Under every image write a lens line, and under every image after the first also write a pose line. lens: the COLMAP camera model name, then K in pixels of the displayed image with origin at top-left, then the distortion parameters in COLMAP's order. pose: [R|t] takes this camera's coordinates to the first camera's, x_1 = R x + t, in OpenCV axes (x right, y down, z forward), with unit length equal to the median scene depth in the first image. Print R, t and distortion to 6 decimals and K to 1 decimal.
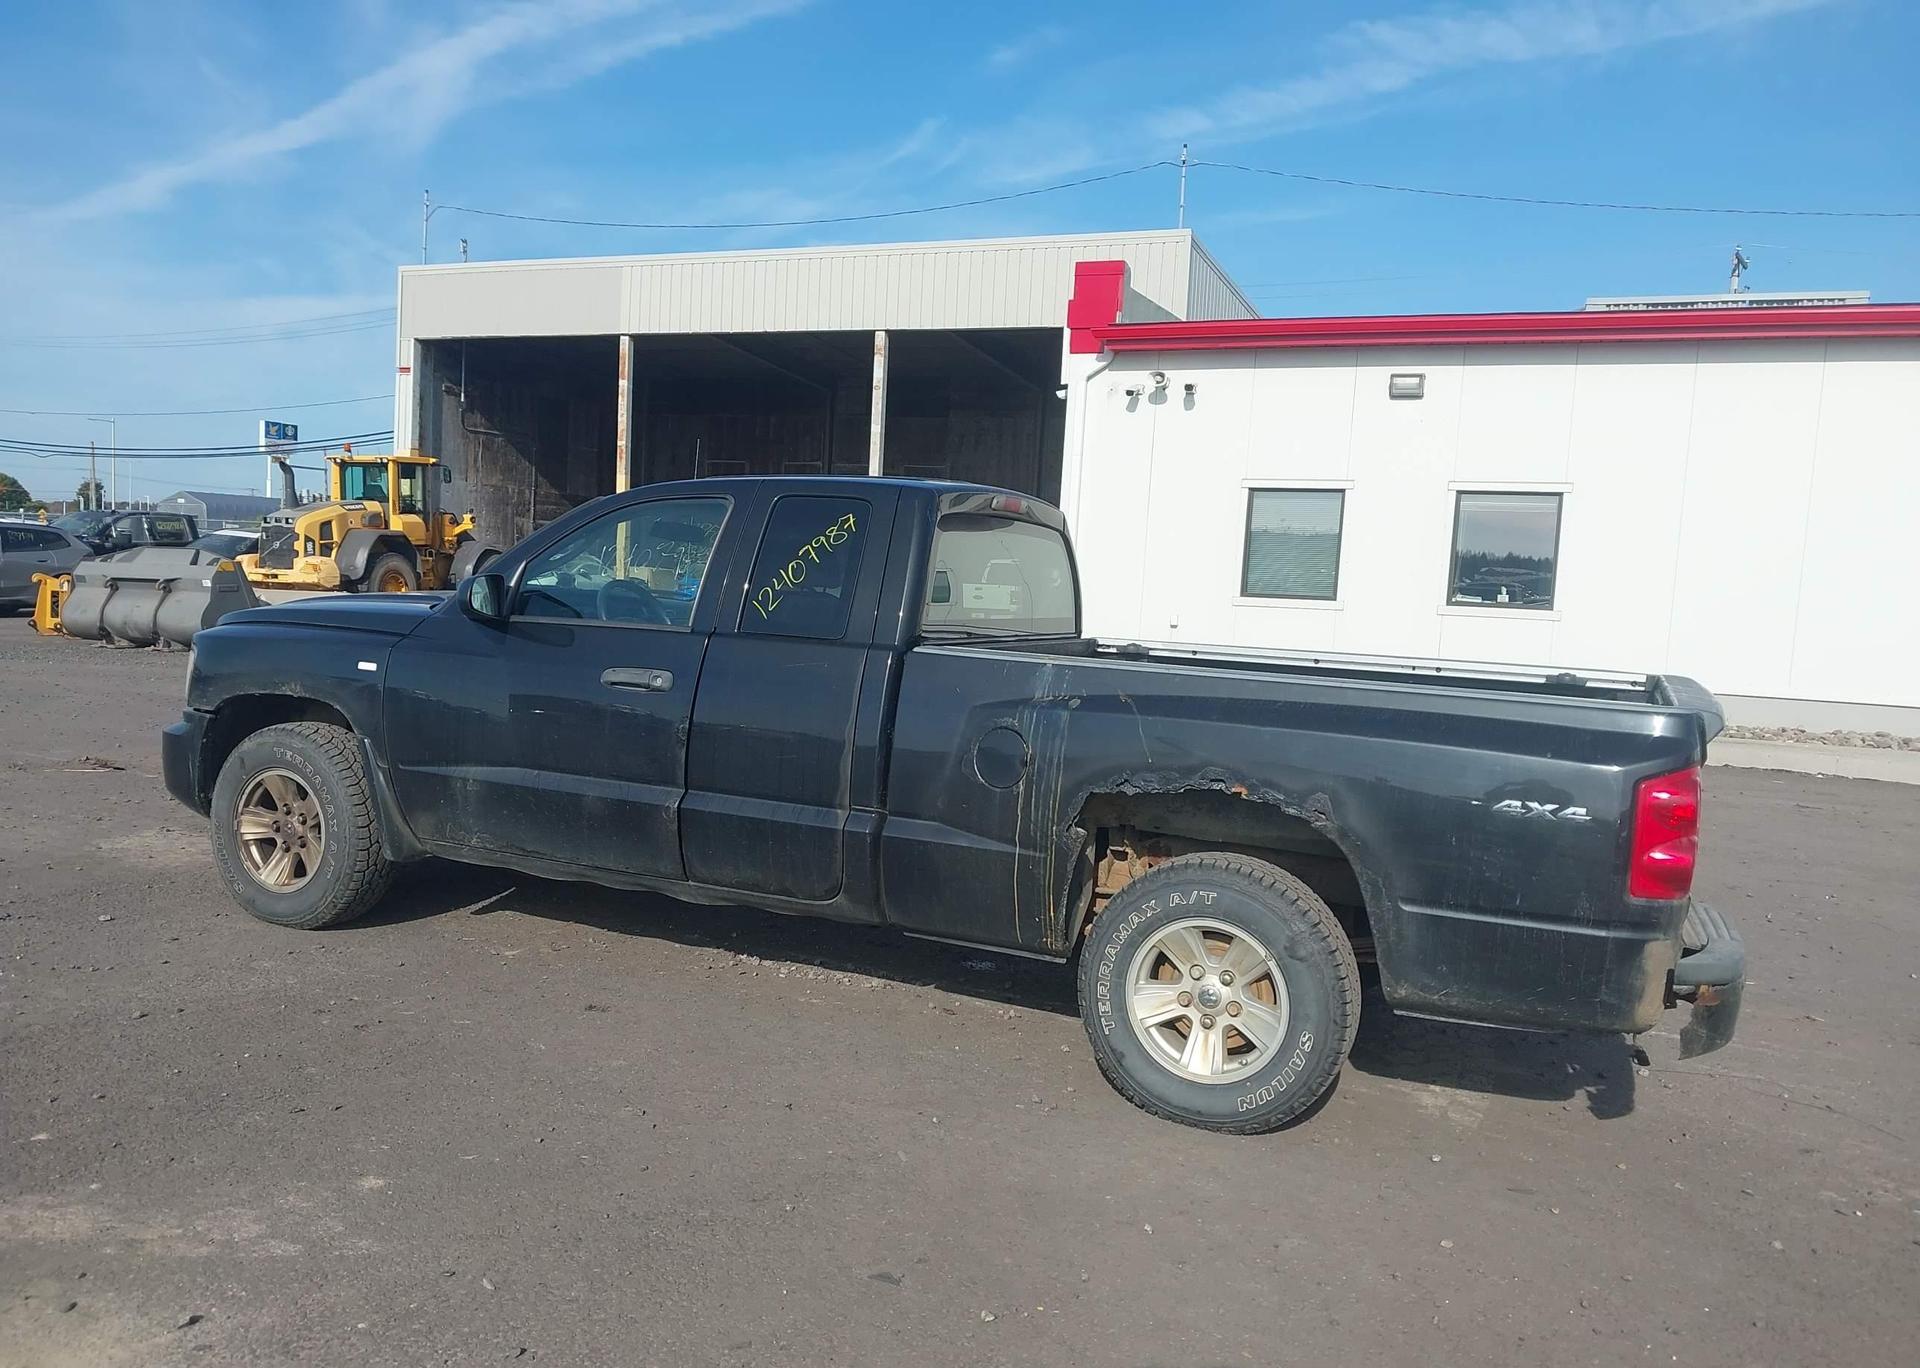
lens RADIAL K [[1518.3, 0, 959.7], [0, 1518.3, 702.5], [0, 0, 1]] dist [0.037883, -0.058701]
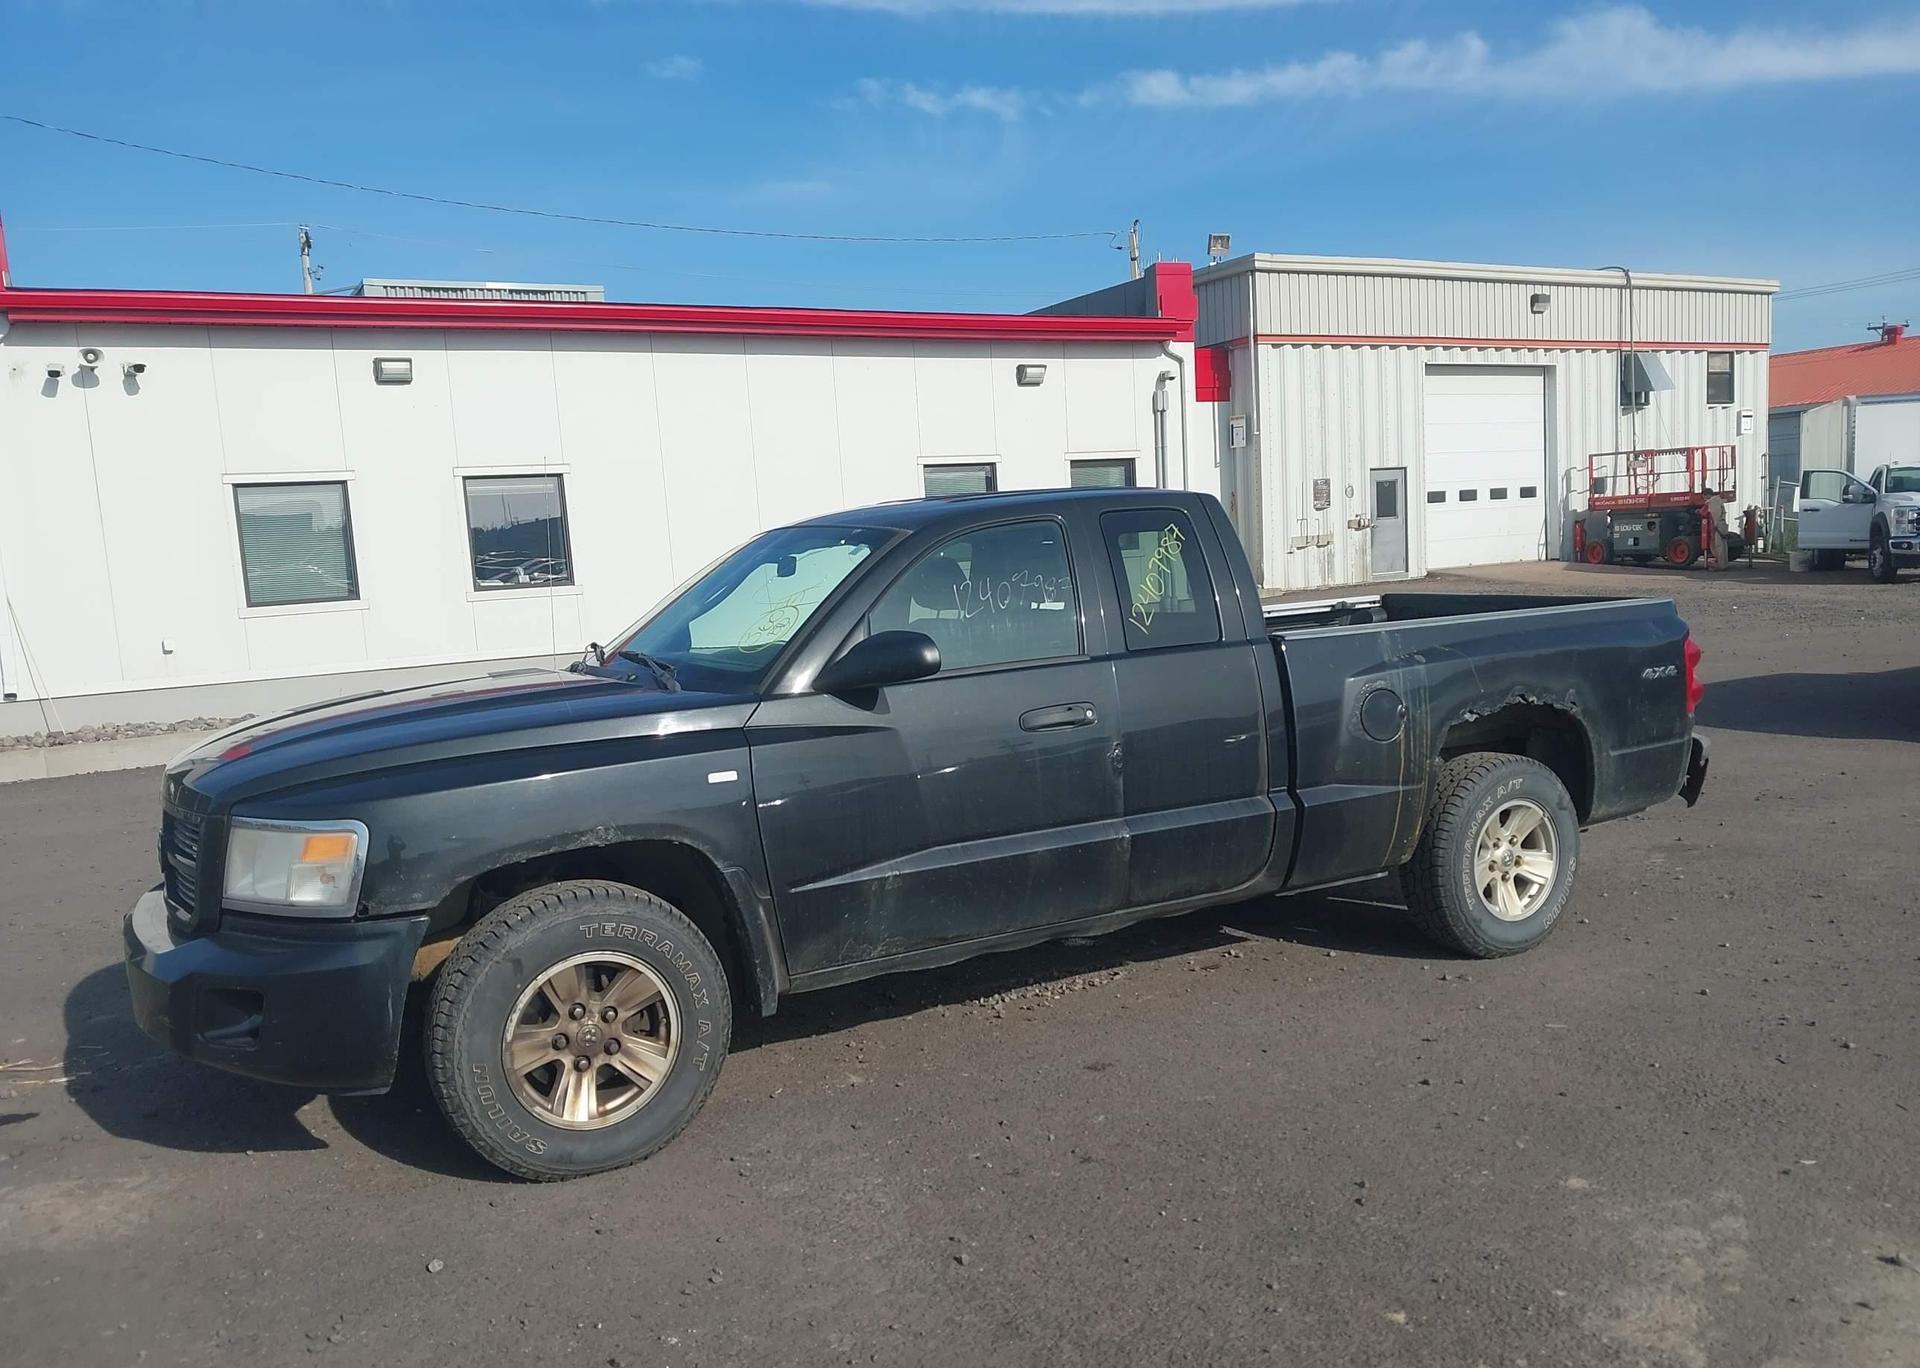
lens RADIAL K [[1518.3, 0, 979.2], [0, 1518.3, 695.3], [0, 0, 1]] dist [0.037883, -0.058701]
pose [[0.573576, -0.165372, 0.802286, -0.851830], [0.154470, 0.983674, 0.092326, -0.105937], [-0.804456, 0.070973, 0.589757, 0.417289]]
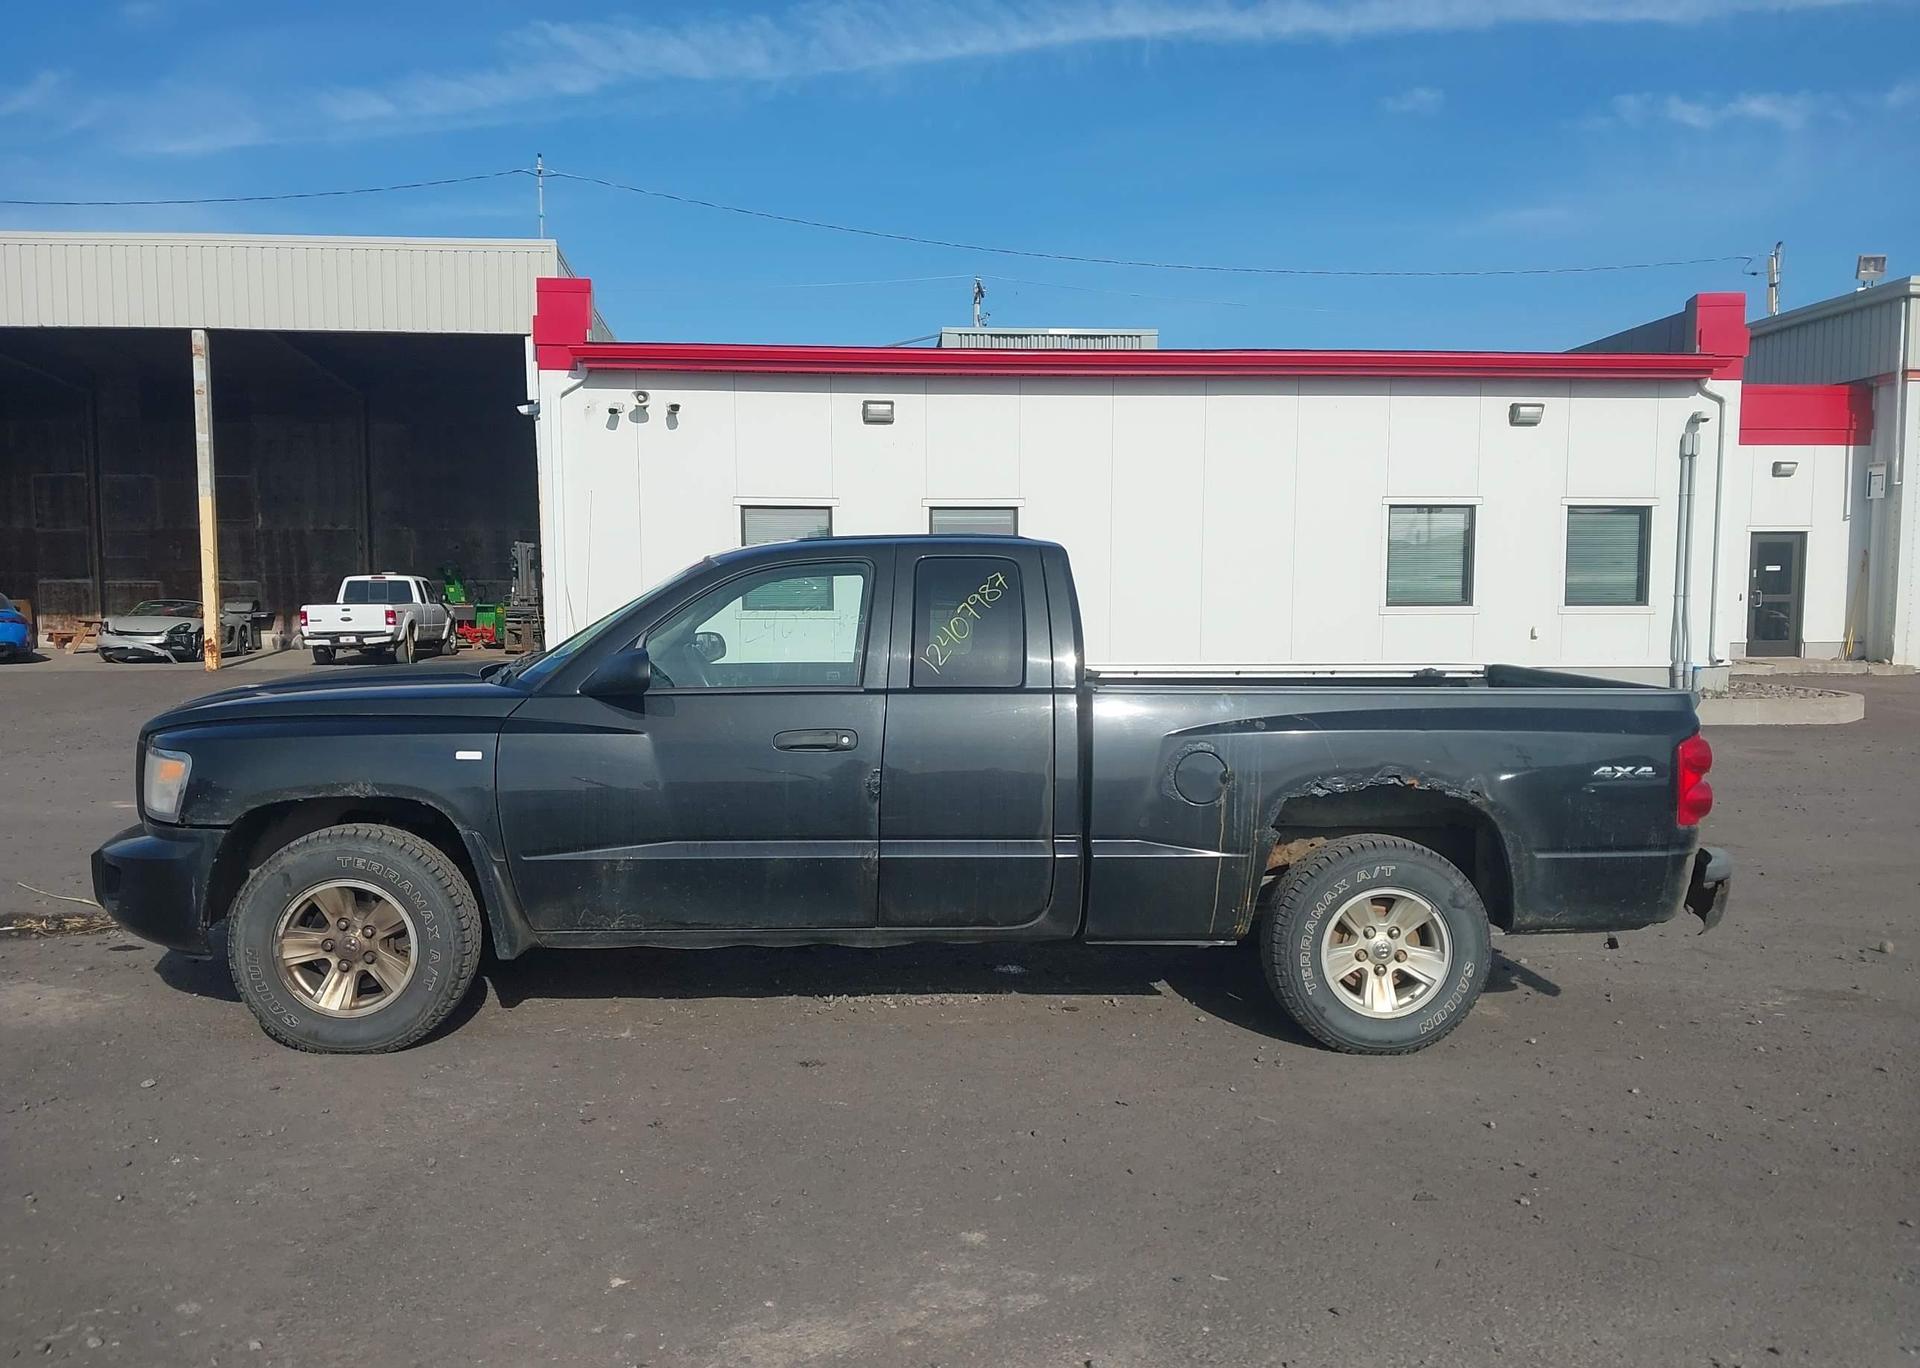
lens RADIAL K [[1518.3, 0, 966.0], [0, 1518.3, 697.5], [0, 0, 1]] dist [0.037883, -0.058701]
pose [[0.876756, -0.081107, 0.474047, -0.521623], [0.082614, 0.996425, 0.017686, -0.046390], [-0.473787, 0.023657, 0.880322, 0.039730]]
